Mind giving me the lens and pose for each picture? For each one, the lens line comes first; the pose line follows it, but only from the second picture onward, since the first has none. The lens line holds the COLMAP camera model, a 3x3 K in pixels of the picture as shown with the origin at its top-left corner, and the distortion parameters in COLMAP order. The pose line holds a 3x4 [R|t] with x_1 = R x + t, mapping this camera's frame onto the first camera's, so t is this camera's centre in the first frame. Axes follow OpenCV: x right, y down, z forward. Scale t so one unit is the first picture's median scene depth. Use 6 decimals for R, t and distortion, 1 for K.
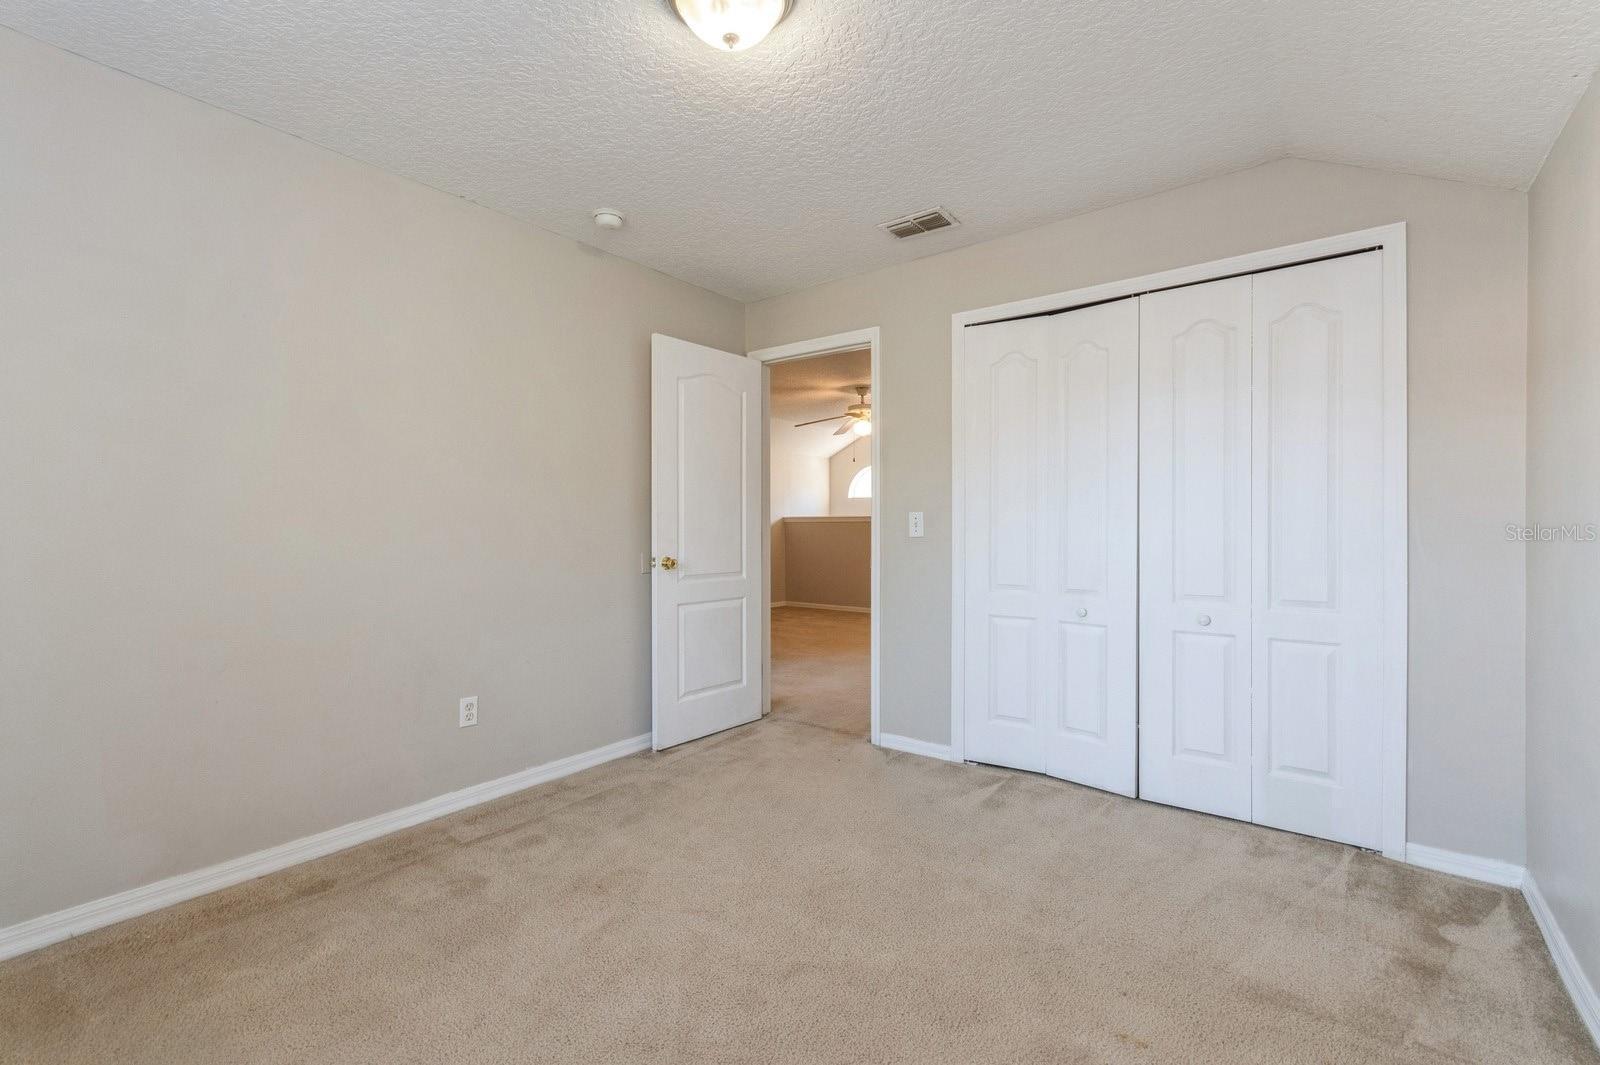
lens RADIAL K [[695.6, 0, 796.9], [0, 695.6, 525.6], [0, 0, 1]] dist [0.002139, 0.000148]
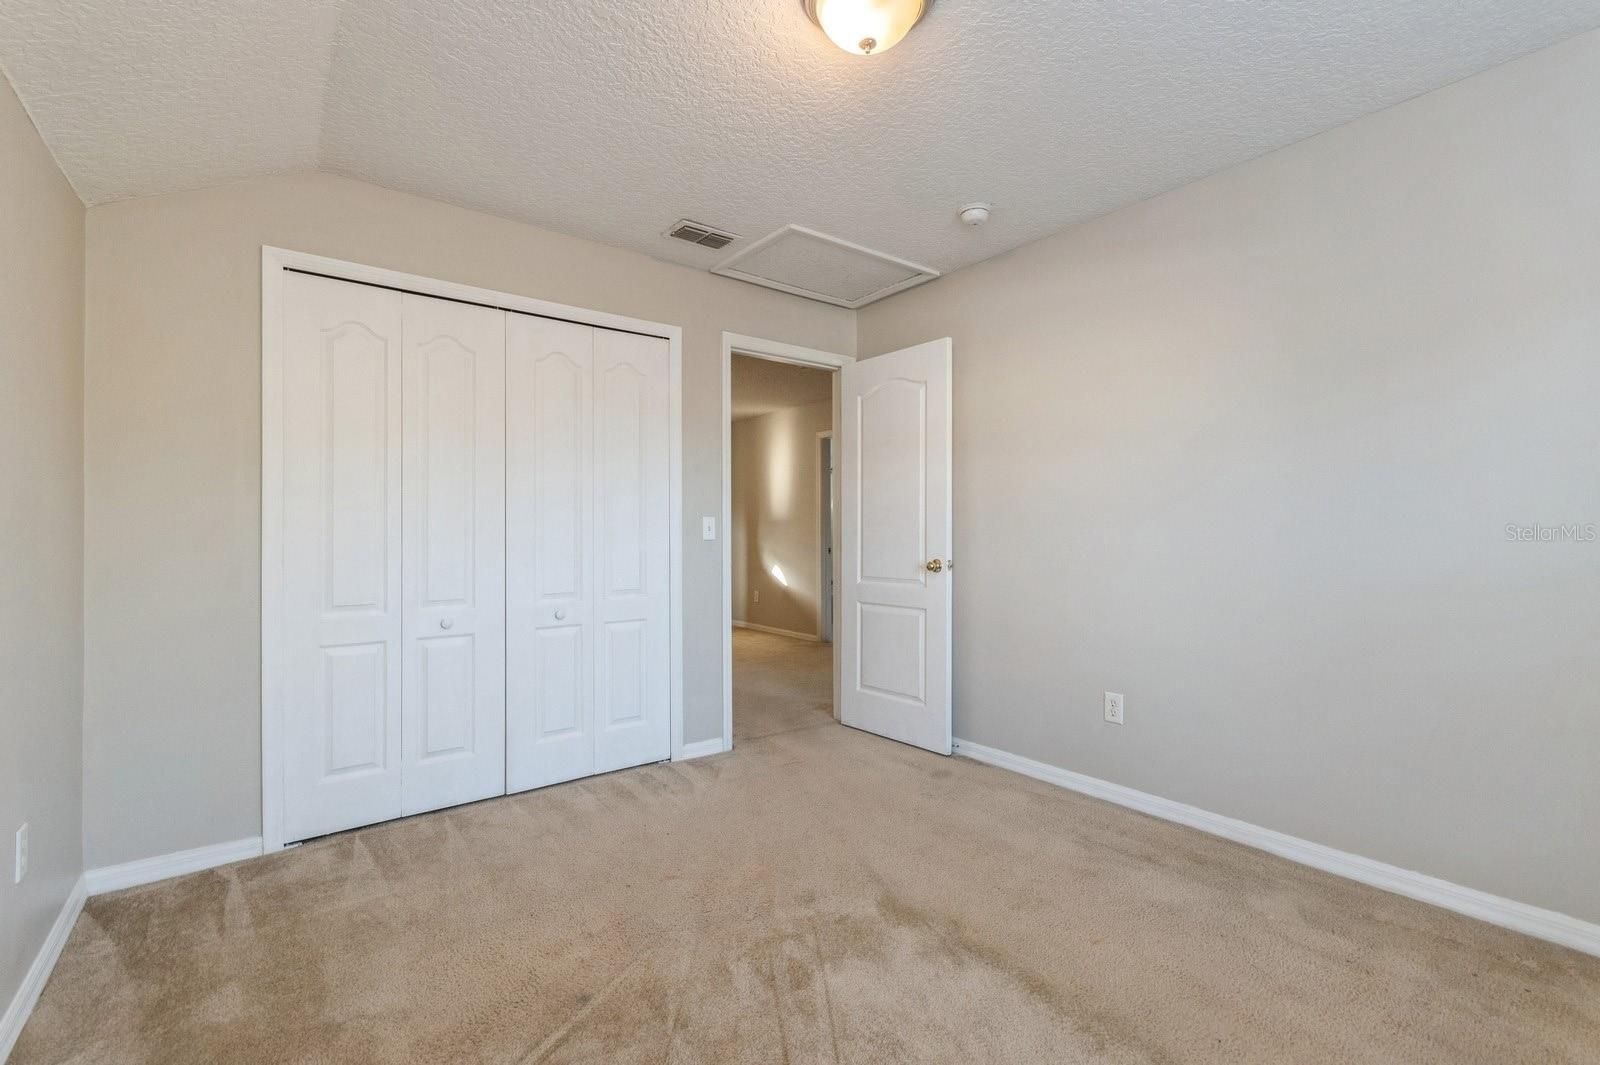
lens RADIAL K [[695.6, 0, 796.9], [0, 695.6, 525.6], [0, 0, 1]] dist [0.002139, 0.000148]
pose [[0.250767, 0.009918, 0.967997, -0.453713], [0.004081, 0.999928, -0.011302, 0.003769], [-0.968039, 0.006785, 0.250708, 0.358792]]
